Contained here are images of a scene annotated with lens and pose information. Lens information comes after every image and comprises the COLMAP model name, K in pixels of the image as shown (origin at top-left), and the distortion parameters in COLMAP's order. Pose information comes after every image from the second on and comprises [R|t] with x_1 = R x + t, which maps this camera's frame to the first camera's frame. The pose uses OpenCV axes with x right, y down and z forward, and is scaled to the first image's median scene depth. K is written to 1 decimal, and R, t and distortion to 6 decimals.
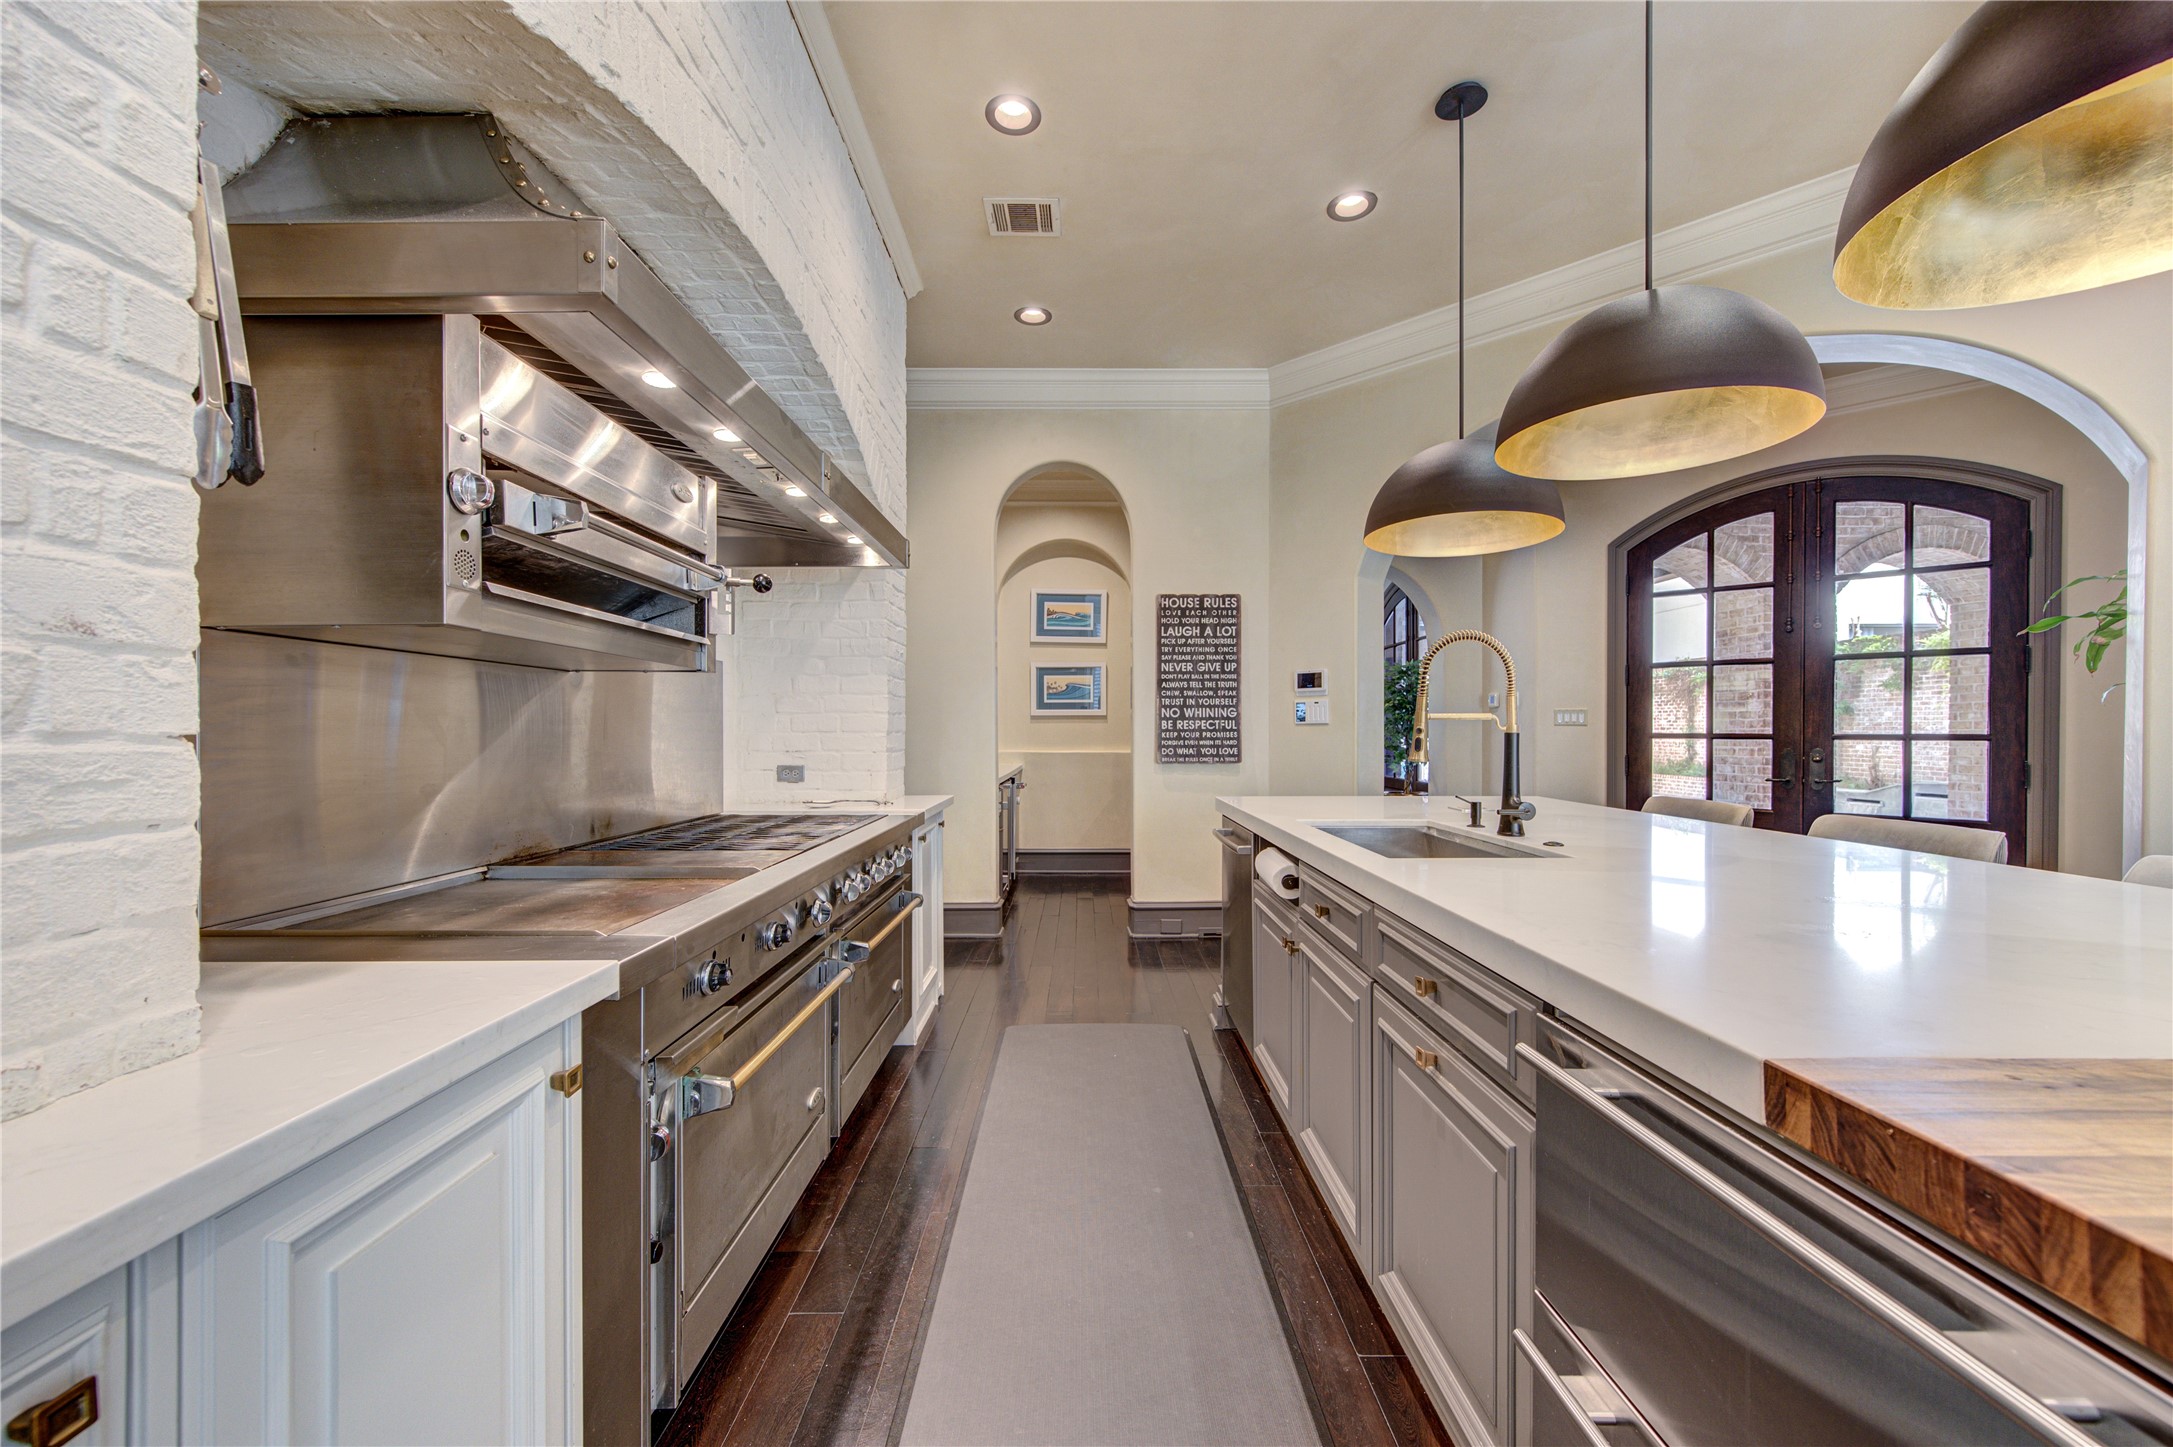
lens RADIAL K [[856.4, 0, 1081.2], [0, 856.4, 735.9], [0, 0, 1]] dist [0.001858, -0.000139]
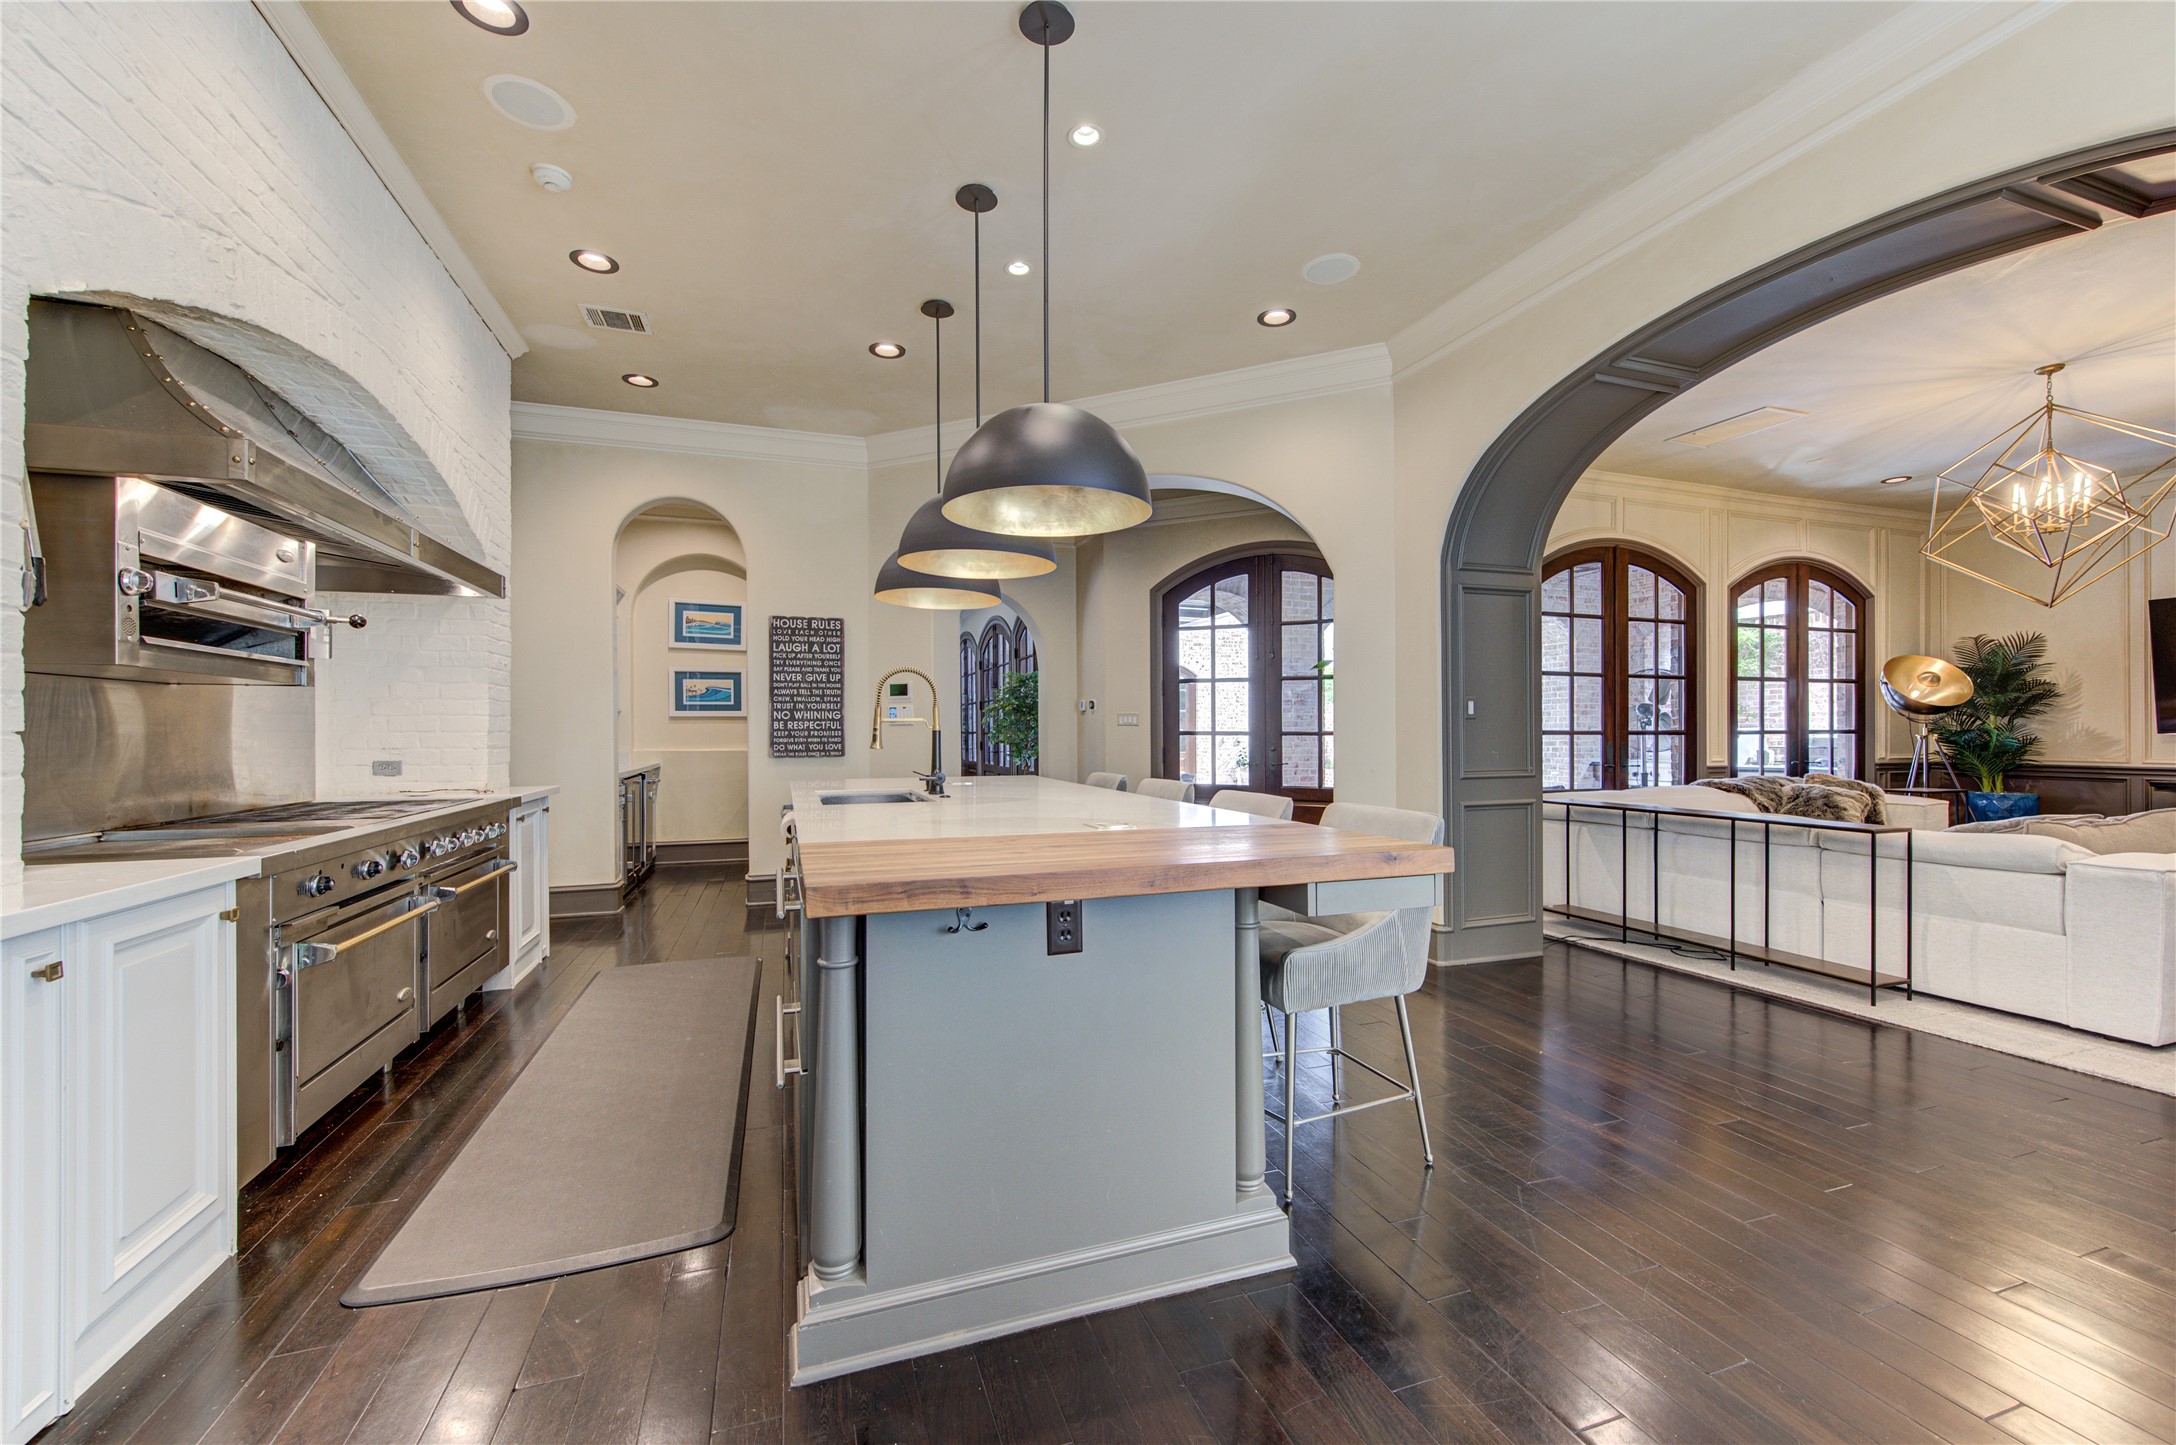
lens RADIAL K [[895.7, 0, 1137.0], [0, 895.7, 729.4], [0, 0, 1]] dist [0.001627, -0.000195]
pose [[0.935161, -0.002565, 0.354213, 0.176604], [0.005241, 0.999965, -0.006594, 0.005158], [-0.354183, 0.008023, 0.935142, -0.484570]]
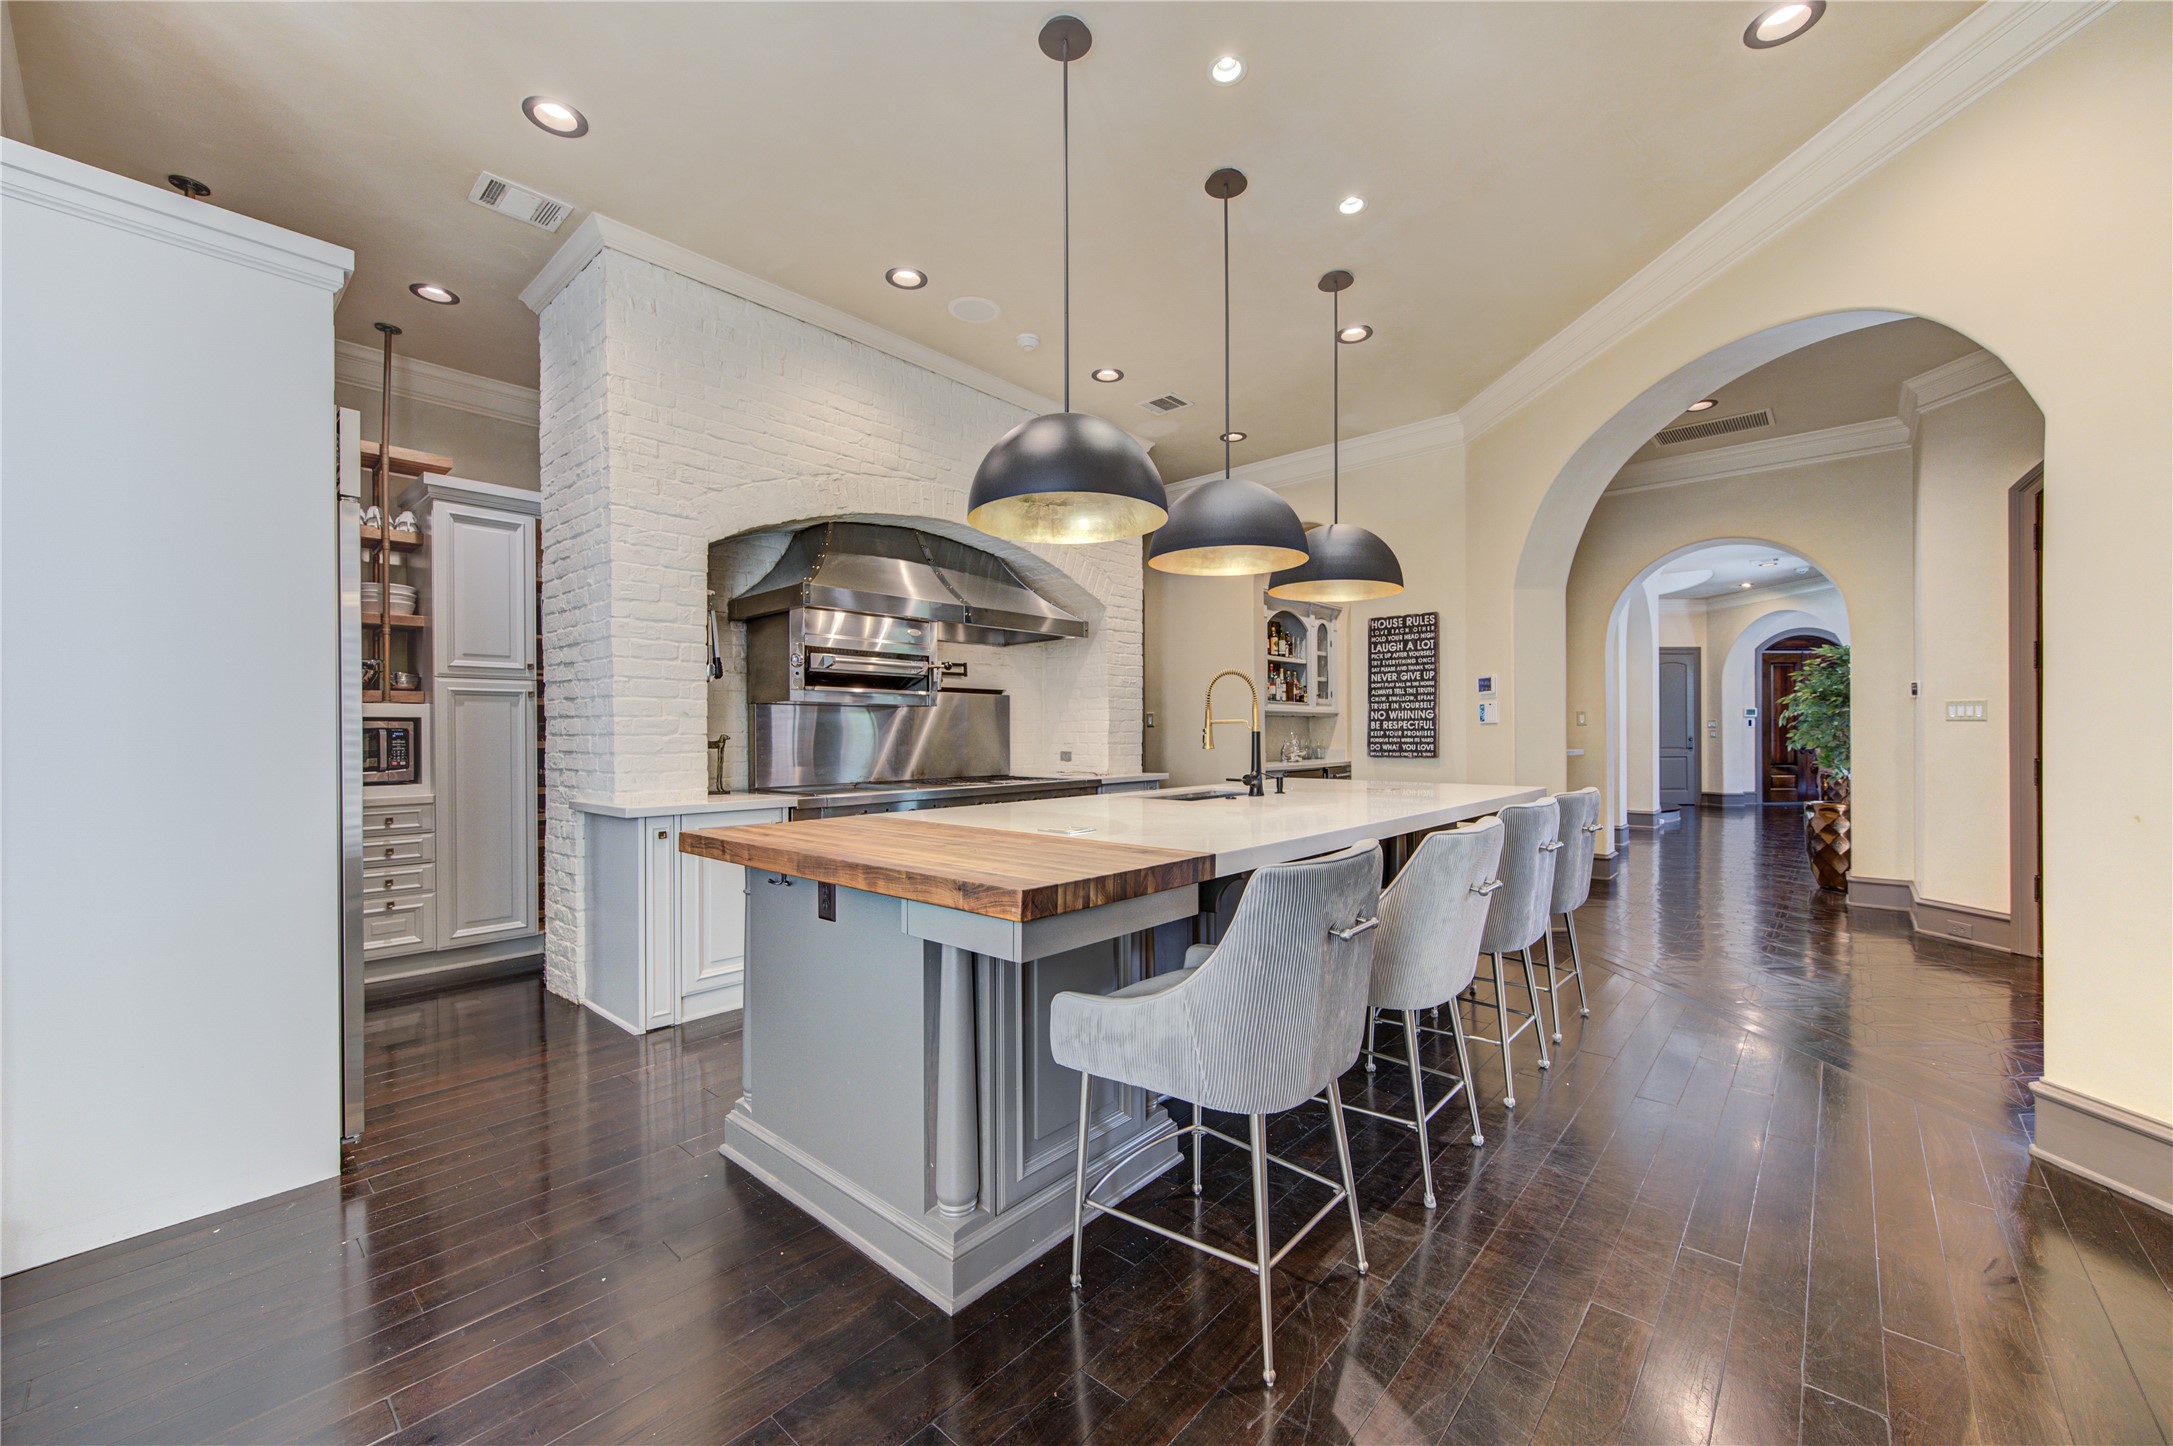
lens RADIAL K [[900.9, 0, 1089.6], [0, 900.9, 735.8], [0, 0, 1]] dist [-0.002850, -0.000197]
pose [[0.724442, -0.000896, -0.689335, 0.969608], [0.000750, 1.000000, -0.000512, 0.003264], [0.689335, -0.000146, 0.724443, -0.287306]]
